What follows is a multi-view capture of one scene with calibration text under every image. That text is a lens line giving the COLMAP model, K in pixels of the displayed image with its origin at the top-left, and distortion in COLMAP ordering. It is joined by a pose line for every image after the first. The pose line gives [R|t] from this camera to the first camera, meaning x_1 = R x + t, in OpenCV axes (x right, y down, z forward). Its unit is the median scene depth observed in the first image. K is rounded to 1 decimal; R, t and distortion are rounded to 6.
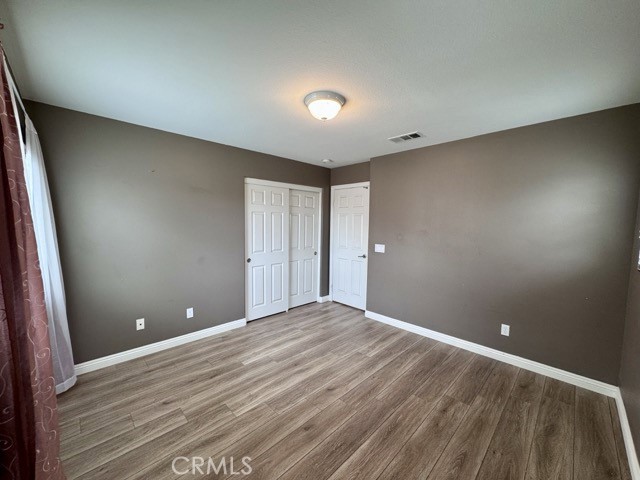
lens RADIAL K [[255.5, 0, 319.5], [0, 255.5, 243.2], [0, 0, 1]] dist [-0.003026, -0.000177]
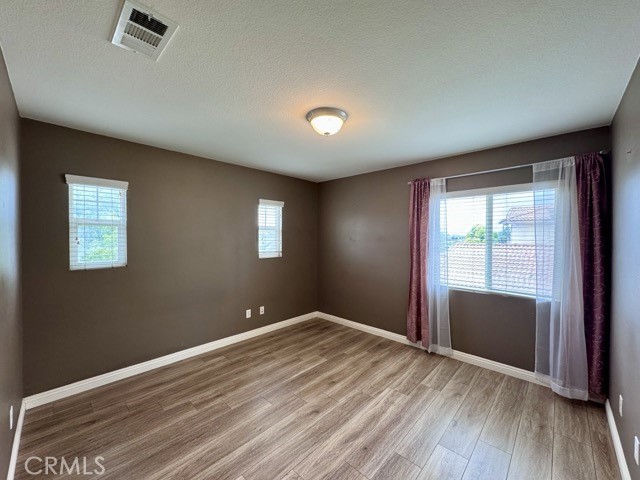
lens RADIAL K [[255.5, 0, 319.4], [0, 255.5, 236.7], [0, 0, 1]] dist [-0.003026, -0.000177]
pose [[-0.999326, -0.017232, -0.032408, 0.074921], [-0.019788, 0.996577, 0.080263, -0.163993], [0.030914, 0.080850, -0.996247, 2.029136]]
